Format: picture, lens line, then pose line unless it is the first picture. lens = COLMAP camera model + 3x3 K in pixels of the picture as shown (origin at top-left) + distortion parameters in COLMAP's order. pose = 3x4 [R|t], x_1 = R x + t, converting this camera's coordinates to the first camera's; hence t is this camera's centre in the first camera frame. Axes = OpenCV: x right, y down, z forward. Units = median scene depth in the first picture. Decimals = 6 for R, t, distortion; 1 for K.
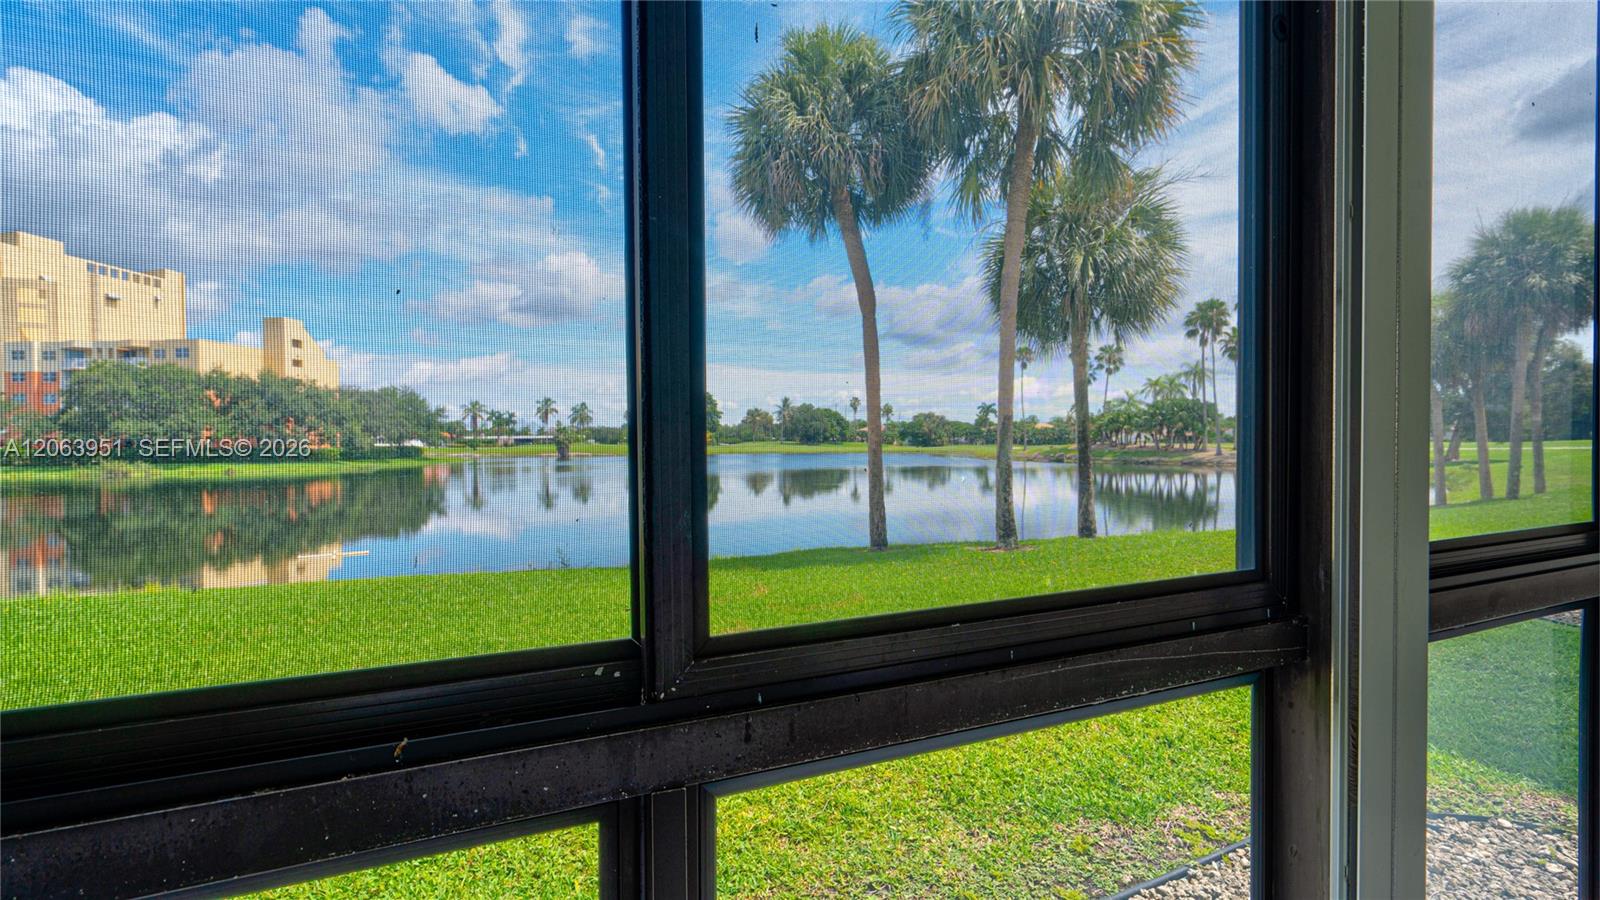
lens RADIAL K [[730.1, 0, 807.8], [0, 730.1, 452.1], [0, 0, 1]] dist [-0.003533, 0.001074]
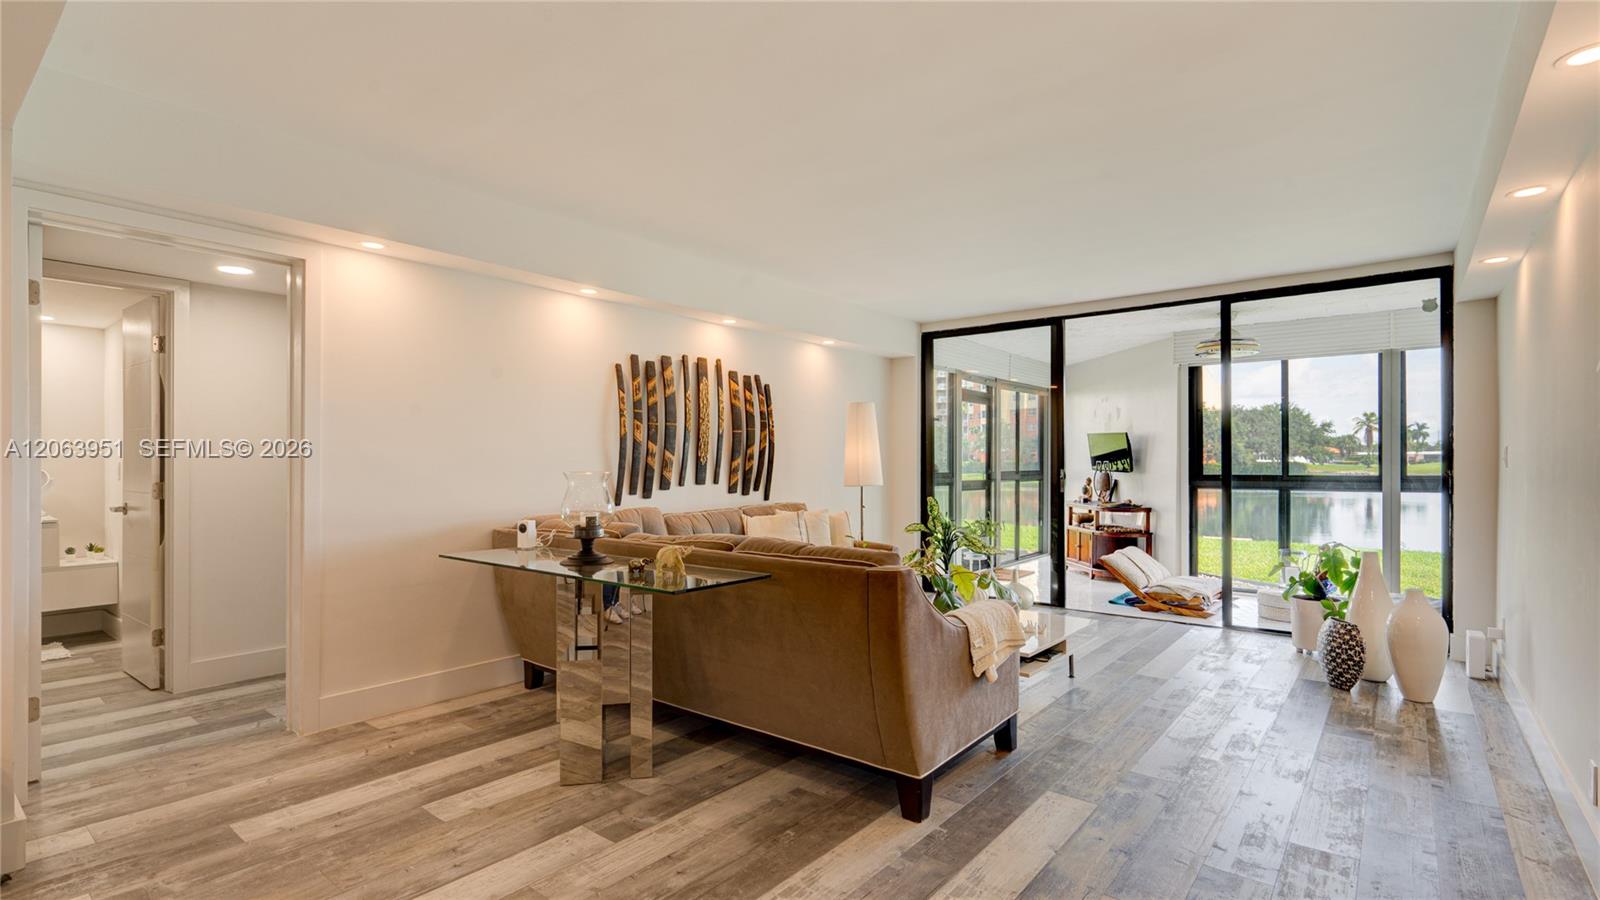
lens RADIAL K [[743.3, 0, 811.8], [0, 743.3, 466.6], [0, 0, 1]] dist [-0.003099, 0.000115]
pose [[0.474974, 0.013261, -0.879900, 0.058370], [-0.015138, 0.999862, 0.006898, 0.001431], [0.879870, 0.010043, 0.475109, -0.098794]]
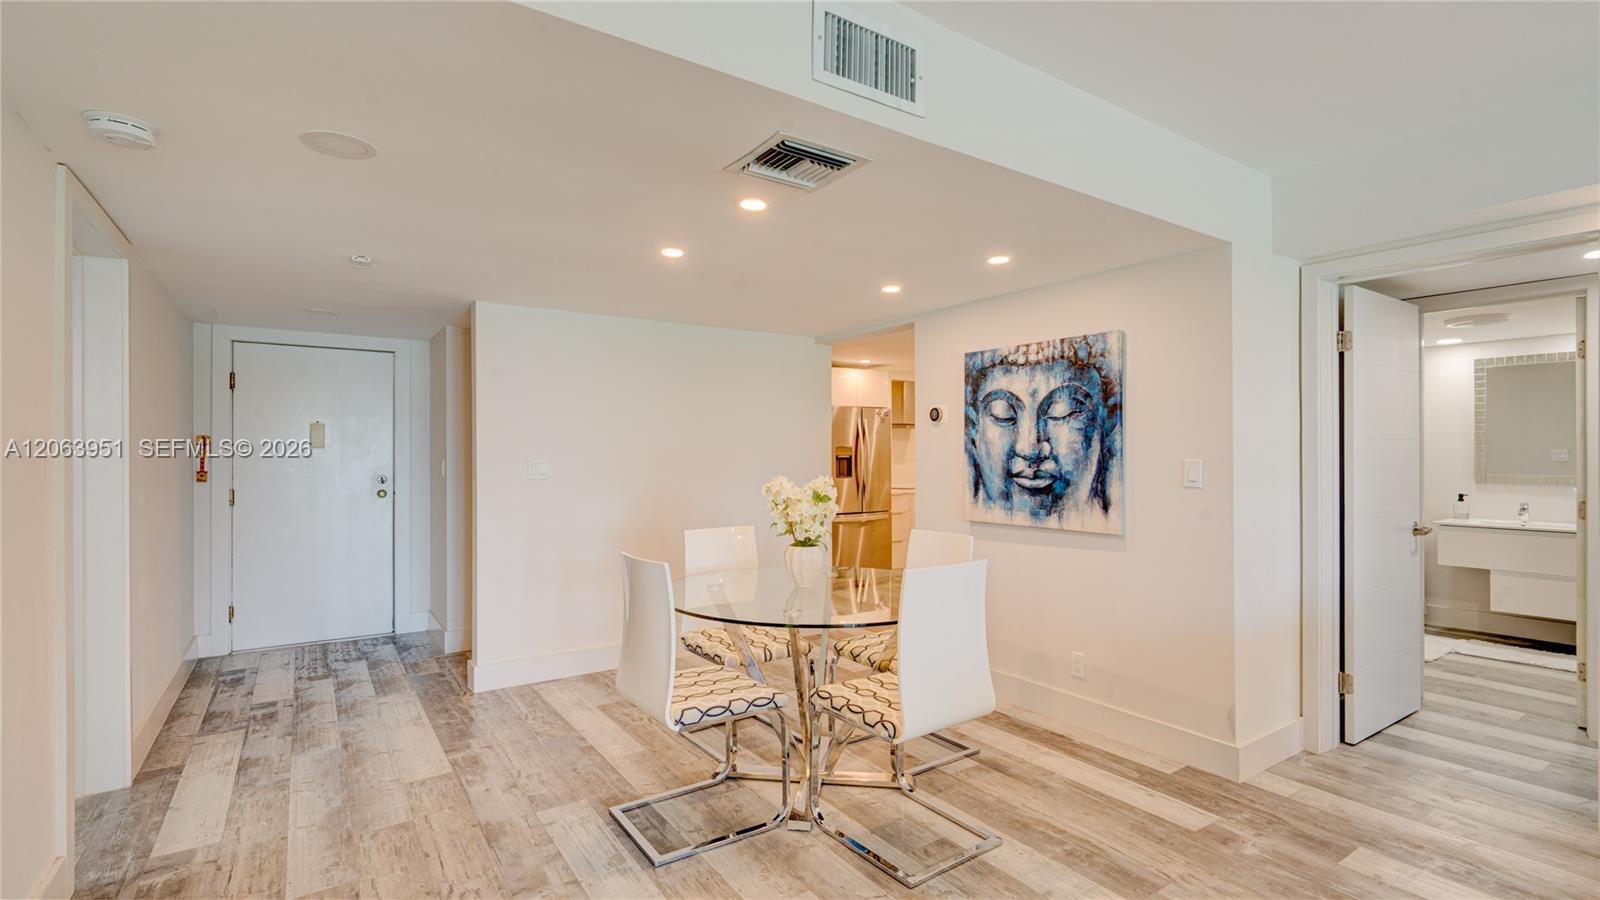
lens RADIAL K [[732.5, 0, 808.3], [0, 732.5, 455.8], [0, 0, 1]] dist [-0.003503, 0.000116]
pose [[-0.979822, 0.011455, -0.199546, 0.047379], [0.008302, 0.999827, 0.016627, -0.000580], [0.199702, 0.014635, -0.979747, -0.077157]]
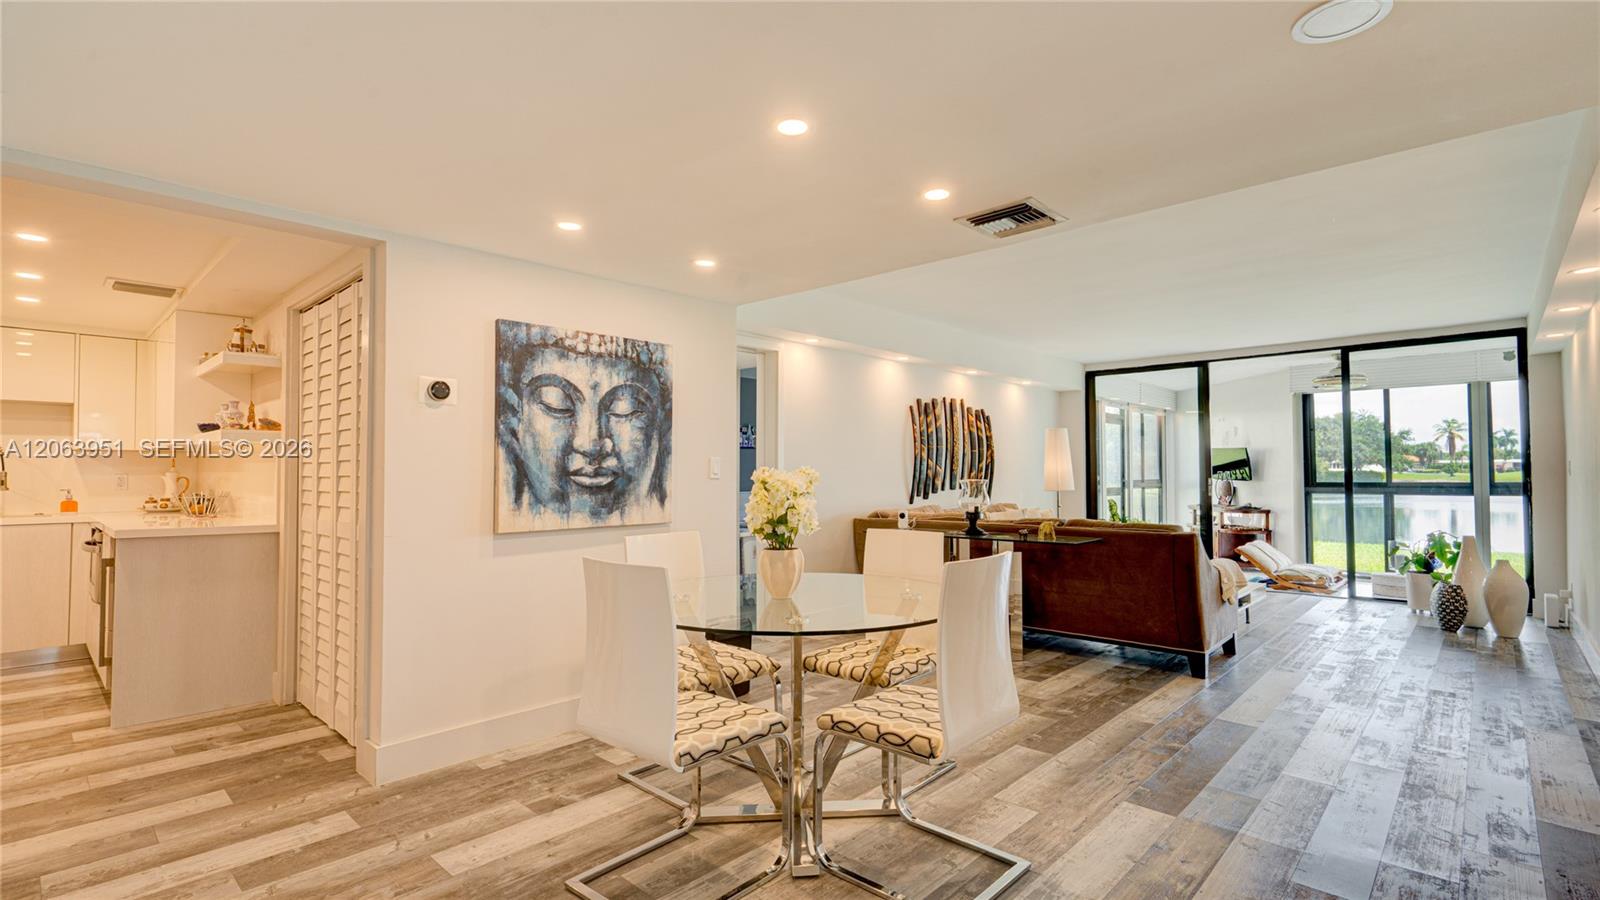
lens RADIAL K [[732.5, 0, 808.3], [0, 732.5, 455.8], [0, 0, 1]] dist [-0.003503, 0.000116]
pose [[0.405099, -0.014044, -0.914165, 0.072943], [-0.012052, 0.999713, -0.020699, 0.001574], [0.914194, 0.019402, 0.404813, -0.133386]]
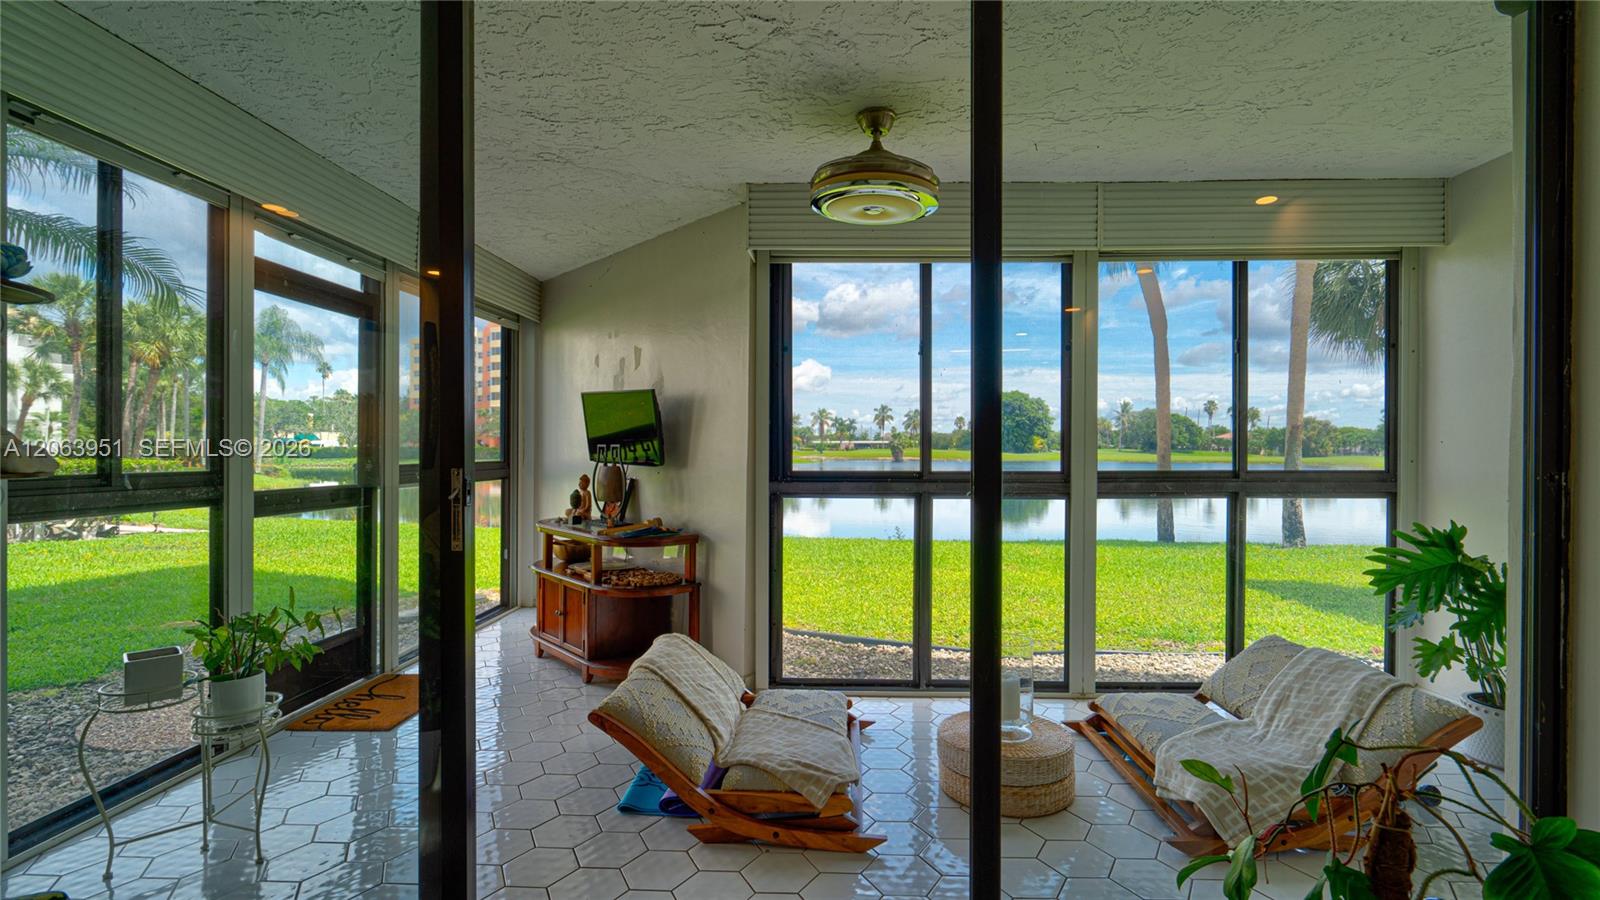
lens RADIAL K [[730.1, 0, 807.8], [0, 730.1, 452.1], [0, 0, 1]] dist [-0.003533, 0.001074]
pose [[0.902421, 0.014855, -0.430598, 0.014449], [-0.018392, 0.999823, -0.004053, 0.001232], [0.430462, 0.011577, 0.902535, -0.046028]]
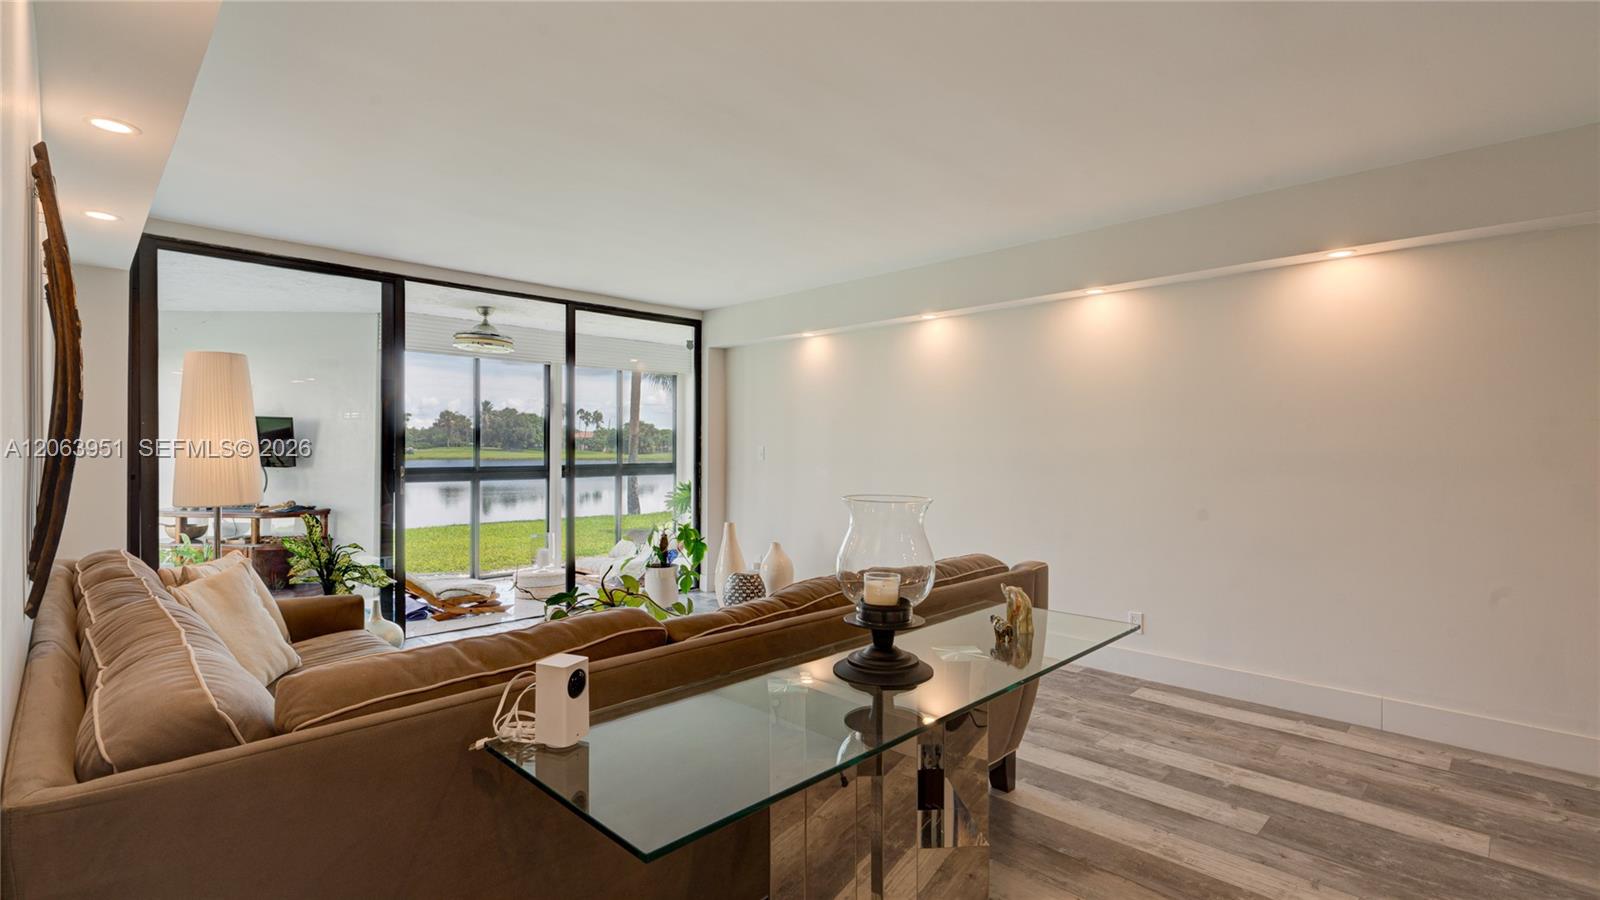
lens RADIAL K [[735.8, 0, 800.0], [0, 735.8, 450.0], [0, 0, 1]] dist [0.025079, 0.000205]
pose [[0.931368, 0.012847, 0.363853, 0.003089], [-0.007987, 0.999858, -0.014858, 0.001124], [-0.363992, 0.010933, 0.931338, -0.110714]]
